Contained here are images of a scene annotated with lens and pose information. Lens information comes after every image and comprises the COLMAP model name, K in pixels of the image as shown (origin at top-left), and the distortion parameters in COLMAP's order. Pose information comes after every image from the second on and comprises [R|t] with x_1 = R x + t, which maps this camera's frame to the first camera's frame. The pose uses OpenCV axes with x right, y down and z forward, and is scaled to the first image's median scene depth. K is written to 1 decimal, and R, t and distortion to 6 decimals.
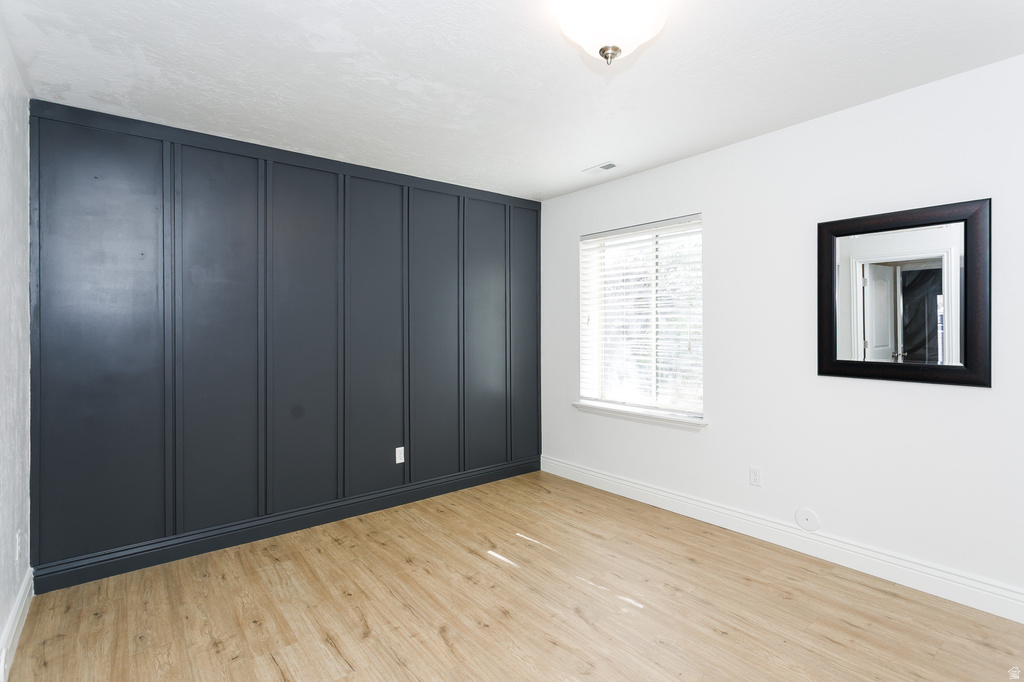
lens RADIAL K [[499.2, 0, 518.5], [0, 499.2, 327.2], [0, 0, 1]] dist [0.003688, 0.000028]
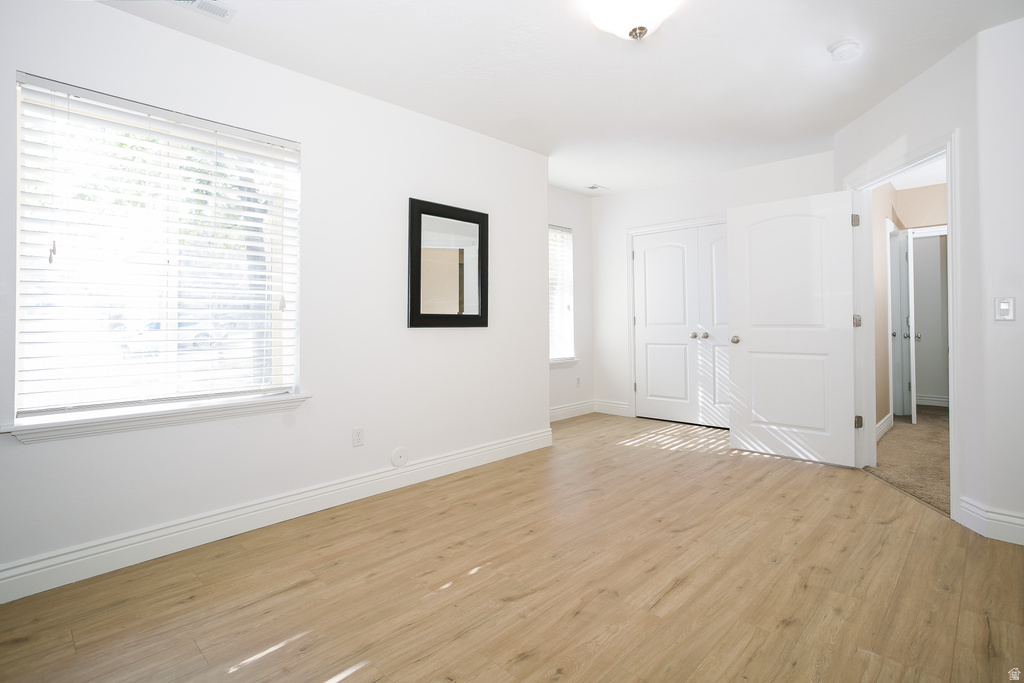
lens RADIAL K [[507.3, 0, 509.3], [0, 507.3, 313.5], [0, 0, 1]] dist [-0.054934, 0.030660]
pose [[-0.116423, 0.022072, 0.992954, -0.582101], [0.008368, 0.999739, -0.021242, 0.088536], [-0.993164, 0.005836, -0.116577, 0.886466]]
